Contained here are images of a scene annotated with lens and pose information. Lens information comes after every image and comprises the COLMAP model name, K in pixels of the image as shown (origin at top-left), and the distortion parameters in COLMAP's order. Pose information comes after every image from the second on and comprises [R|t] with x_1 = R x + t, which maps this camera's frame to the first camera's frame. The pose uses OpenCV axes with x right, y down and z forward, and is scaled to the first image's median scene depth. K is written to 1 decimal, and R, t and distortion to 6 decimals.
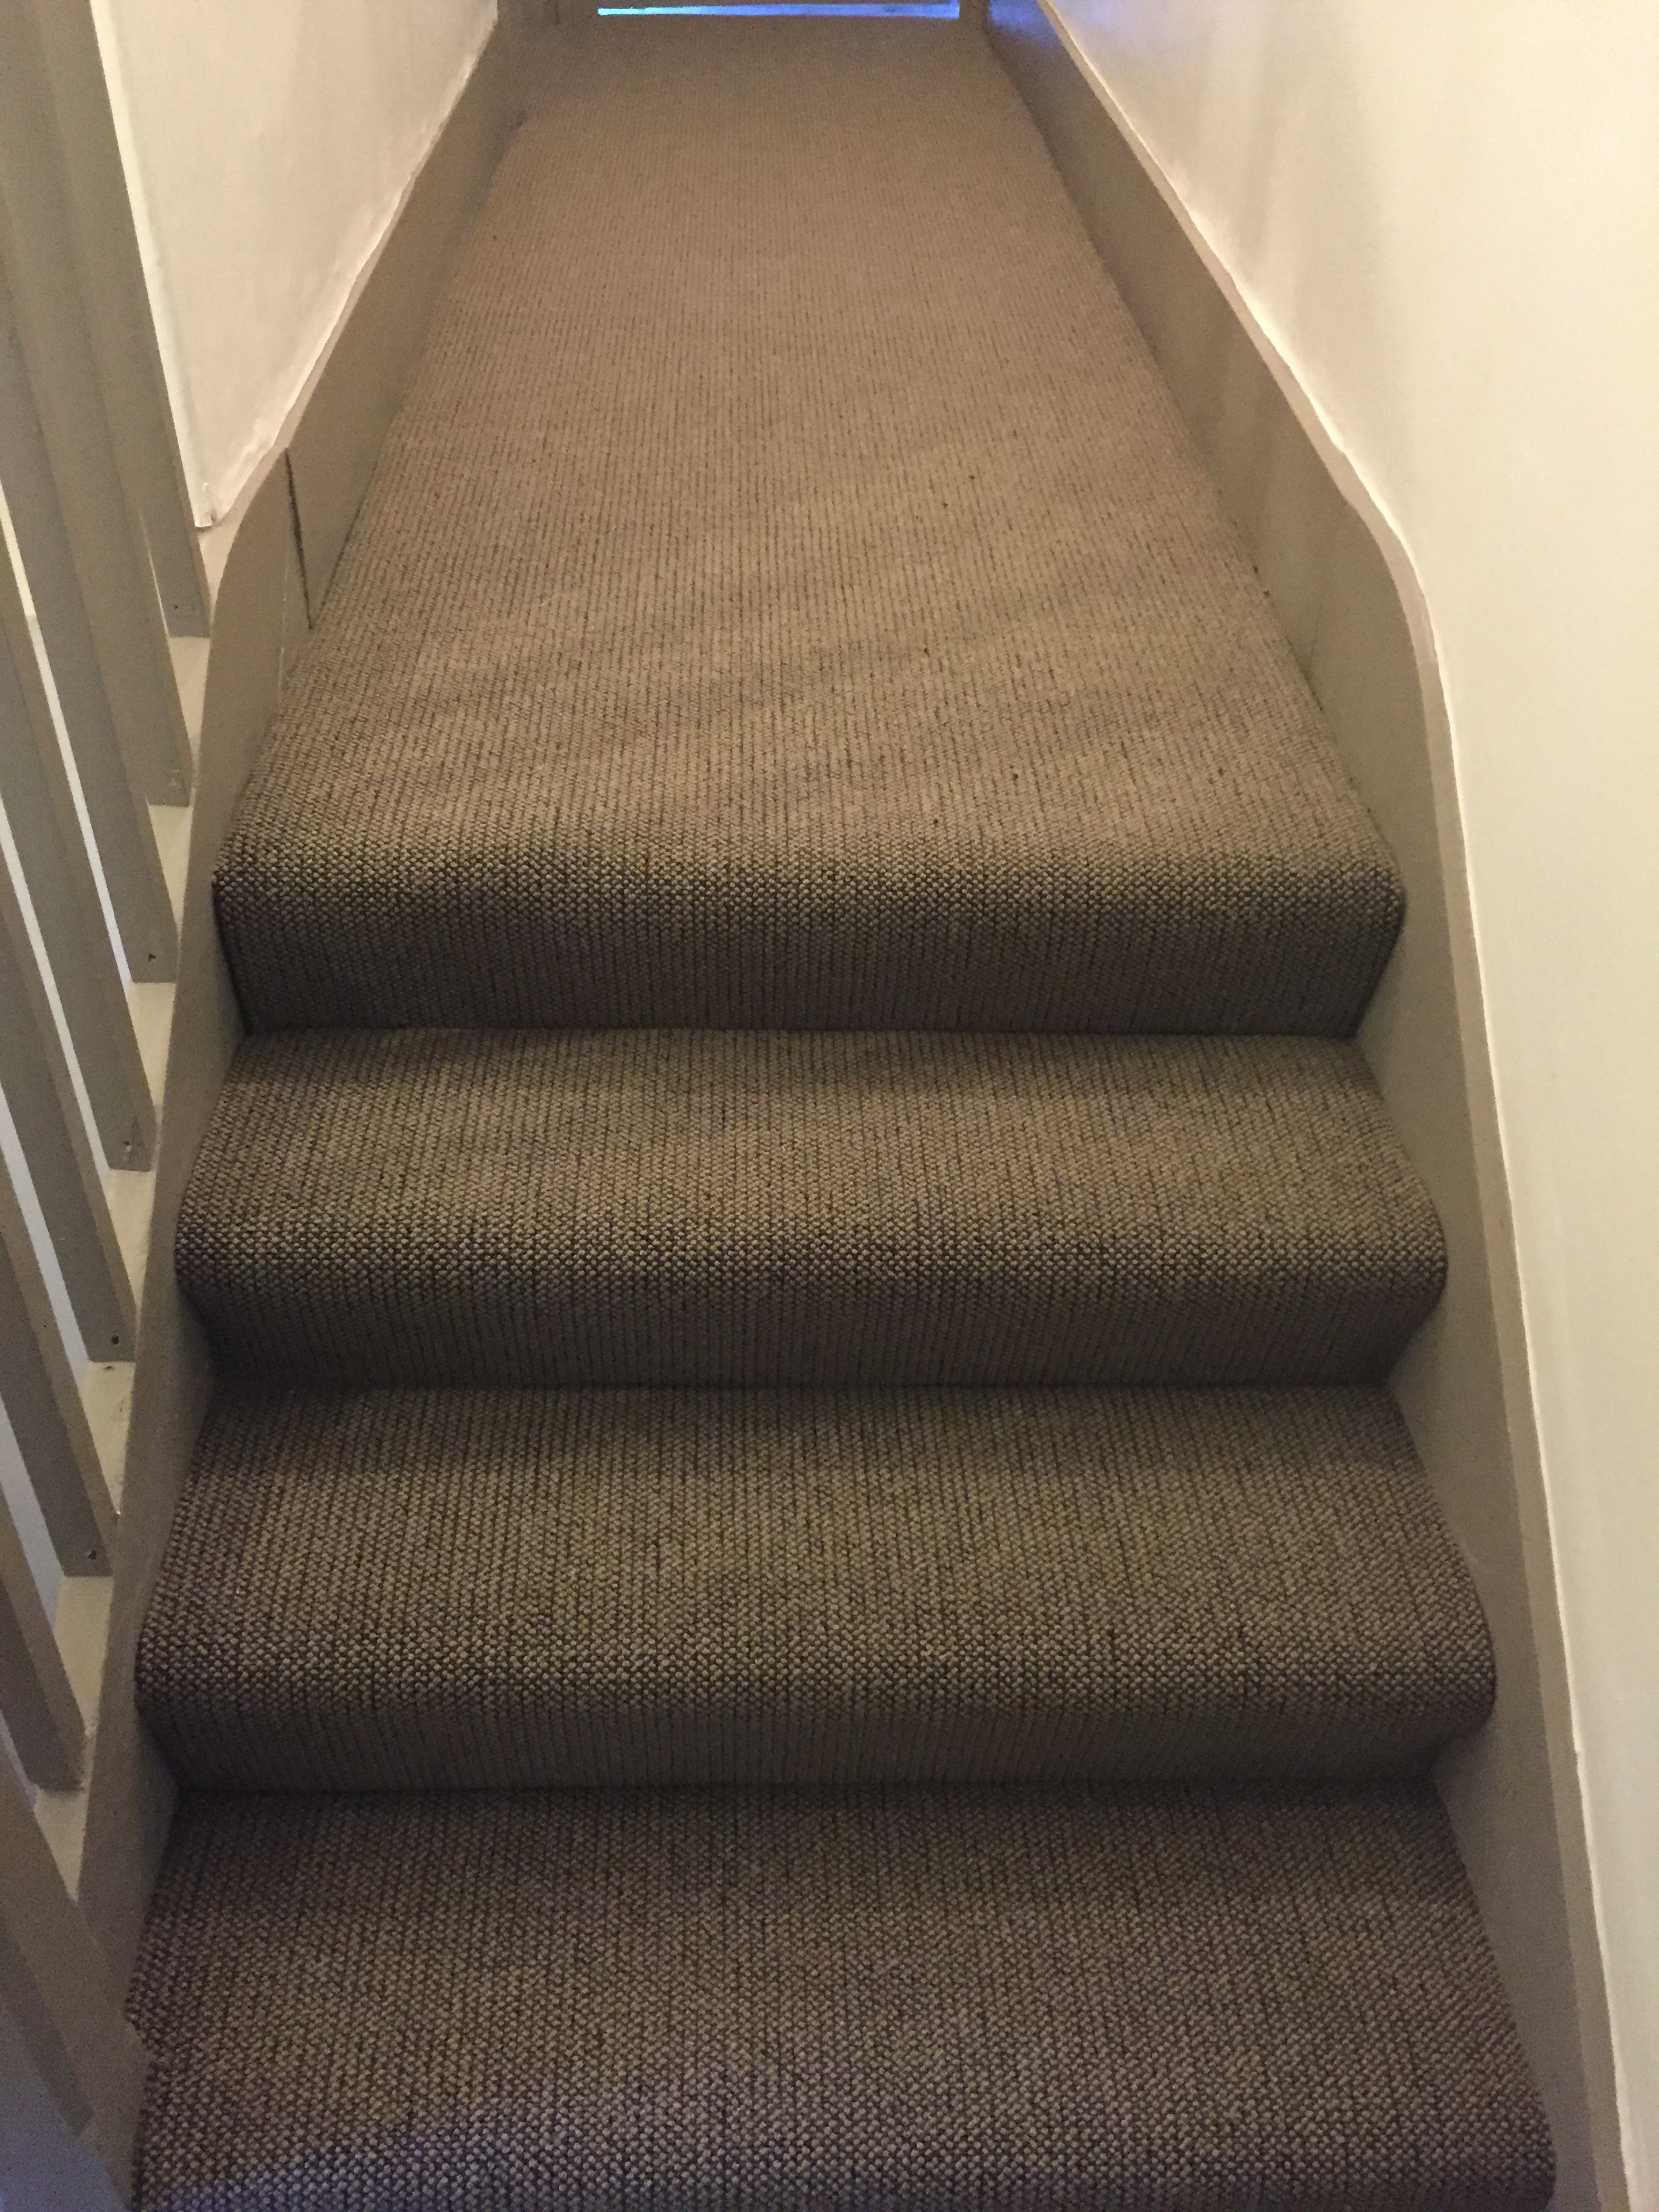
lens RADIAL K [[1866.9, 0, 828.5], [0, 1866.9, 1100.1], [0, 0, 1]] dist [0.072849, -0.087465]
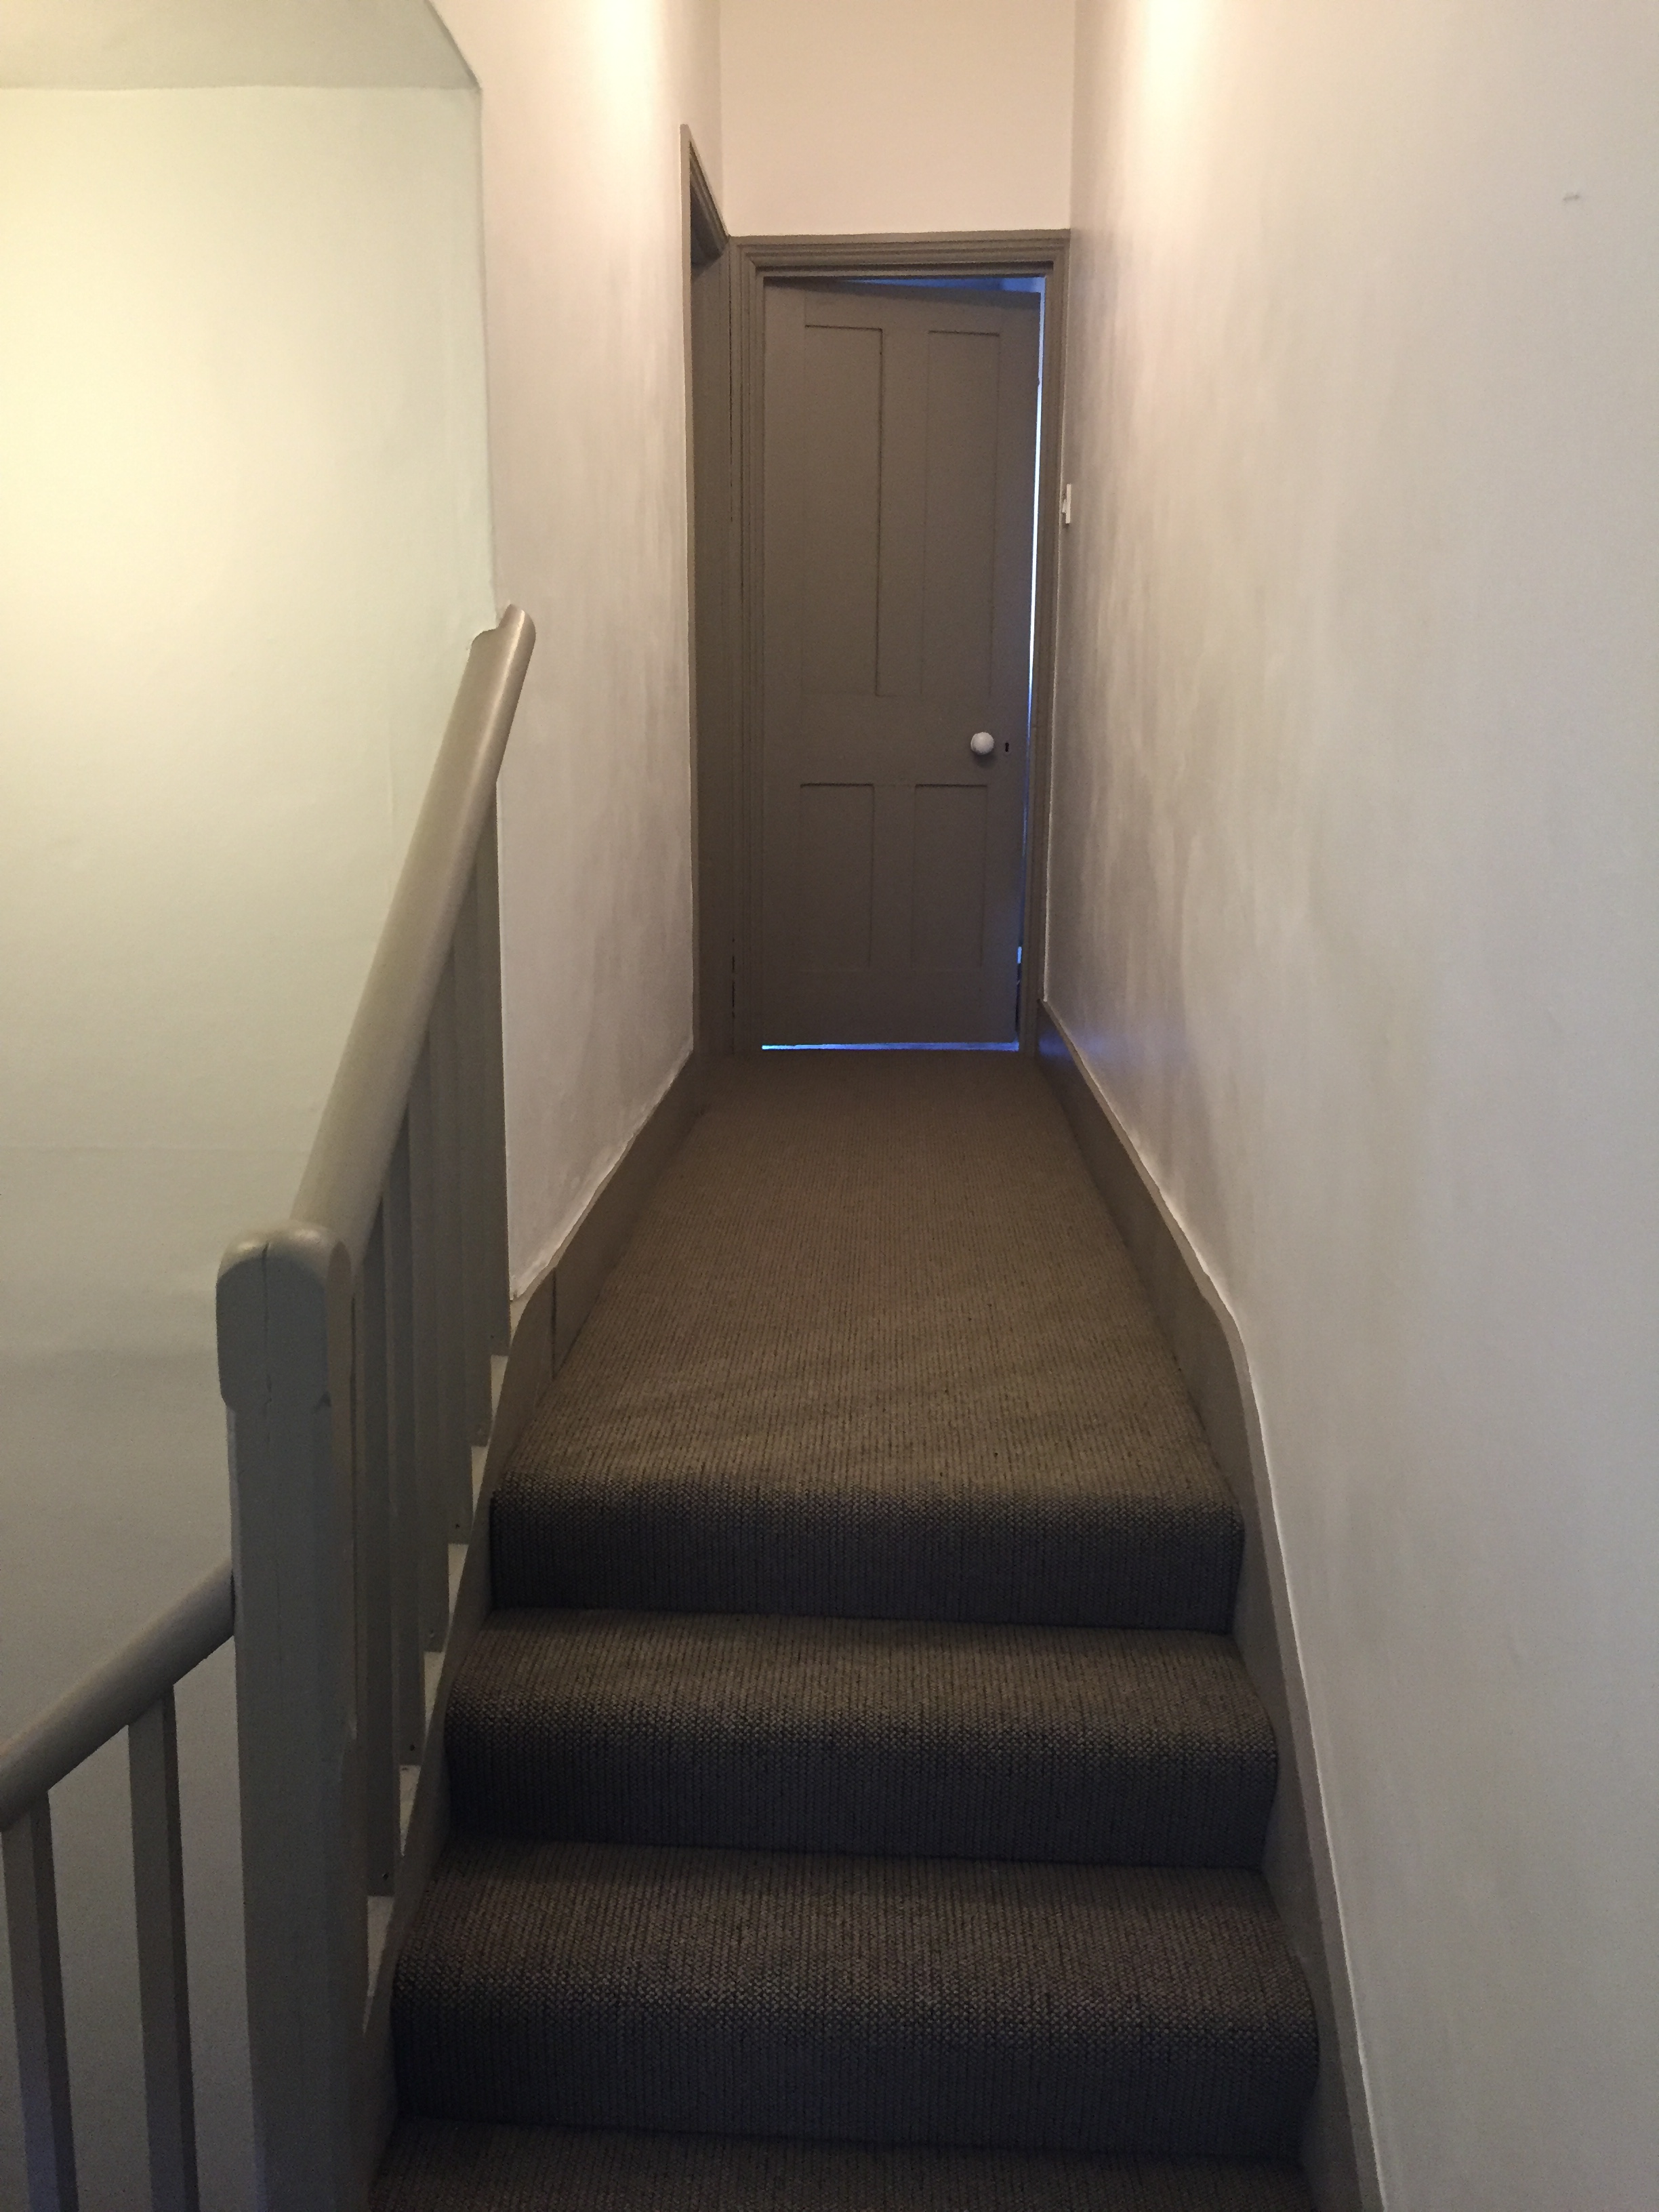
lens RADIAL K [[1866.9, 0, 822.2], [0, 1866.9, 1101.1], [0, 0, 1]] dist [0.072849, -0.087465]
pose [[0.997179, -0.001433, -0.075049, 0.078862], [-0.034513, 0.879115, -0.475358, 0.340645], [0.066658, 0.476607, 0.876585, -0.559559]]
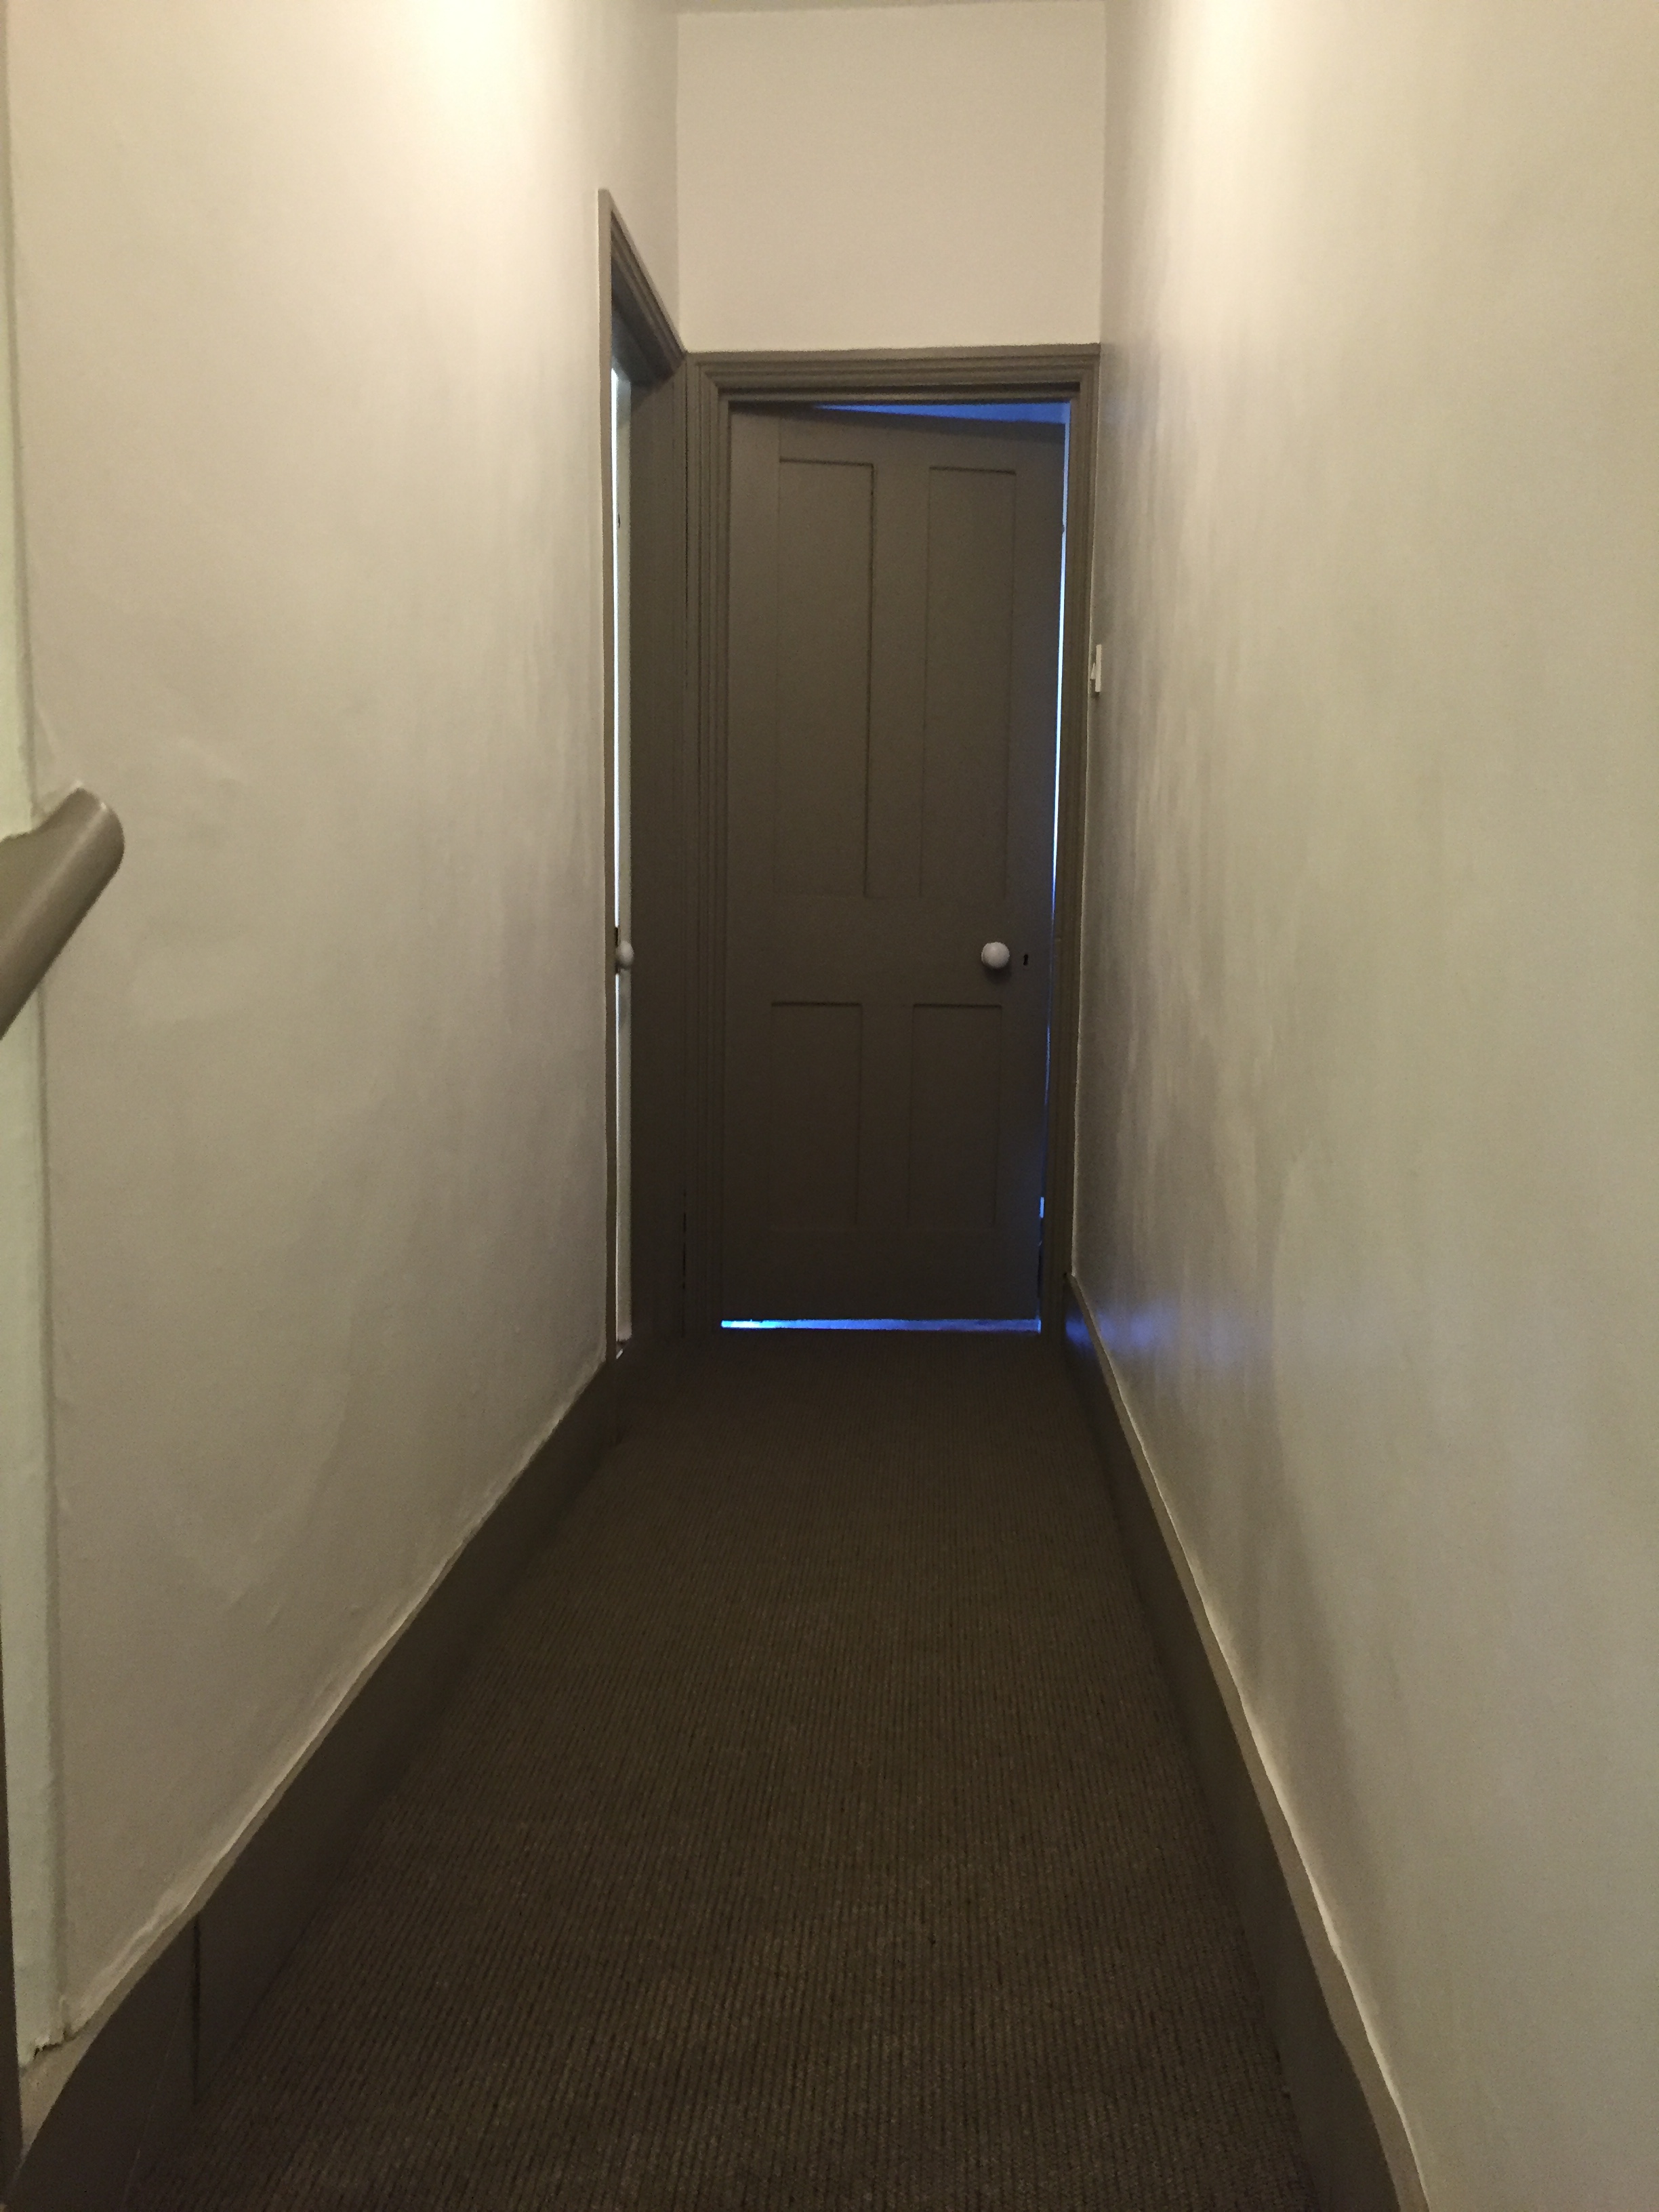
lens RADIAL K [[1866.9, 0, 830.6], [0, 1866.9, 1096.3], [0, 0, 1]] dist [0.072849, -0.087465]
pose [[0.995763, 0.000990, -0.091950, 0.134197], [-0.052109, 0.829974, -0.555363, -0.202391], [0.075766, 0.557802, 0.826509, 0.013157]]
